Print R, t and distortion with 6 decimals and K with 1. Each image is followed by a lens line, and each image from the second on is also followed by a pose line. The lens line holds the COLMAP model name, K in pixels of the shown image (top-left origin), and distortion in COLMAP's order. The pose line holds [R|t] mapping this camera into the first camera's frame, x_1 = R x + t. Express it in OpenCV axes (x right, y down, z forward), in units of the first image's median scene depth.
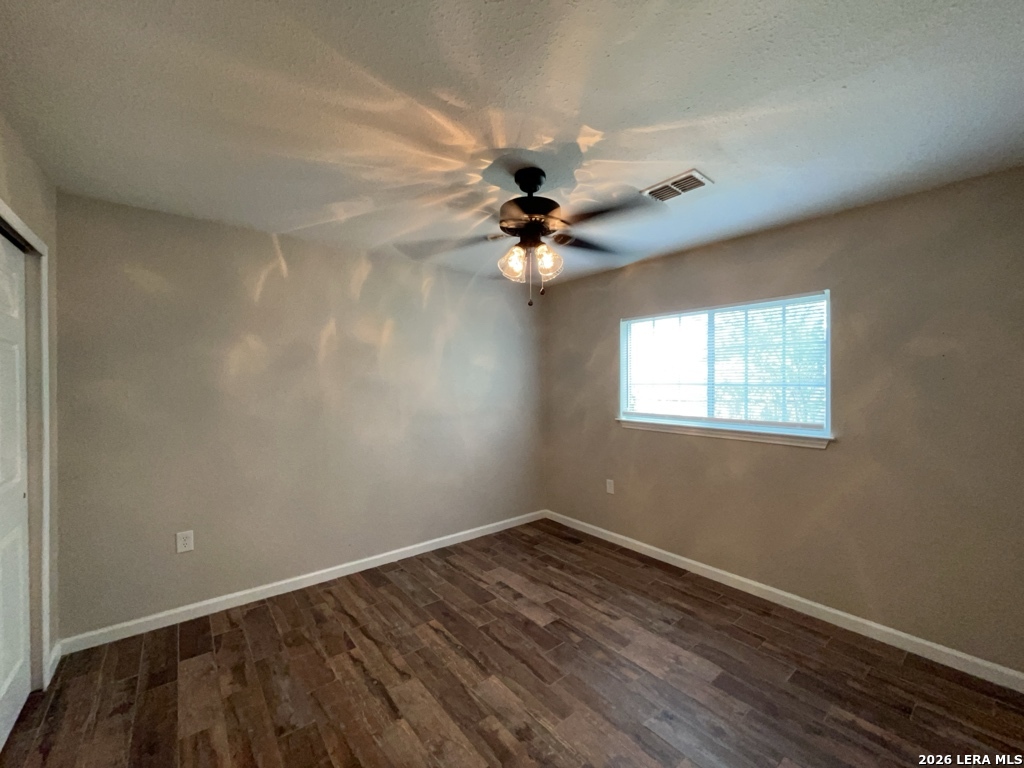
lens RADIAL K [[412.7, 0, 506.1], [0, 412.7, 377.6], [0, 0, 1]] dist [-0.000298, 0.000089]
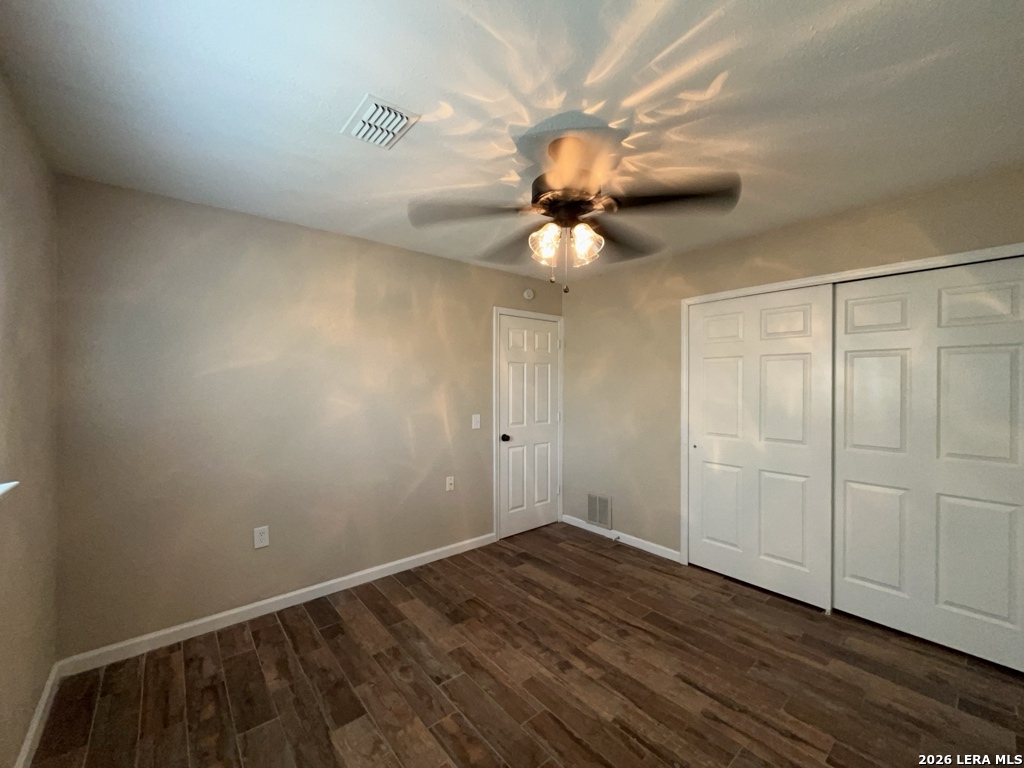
lens RADIAL K [[412.7, 0, 511.9], [0, 412.7, 388.7], [0, 0, 1]] dist [-0.000298, 0.000089]
pose [[-0.999390, 0.002570, -0.034843, 0.213759], [0.002361, 0.999979, 0.006036, 0.029201], [0.034857, 0.005950, -0.999375, 1.960382]]
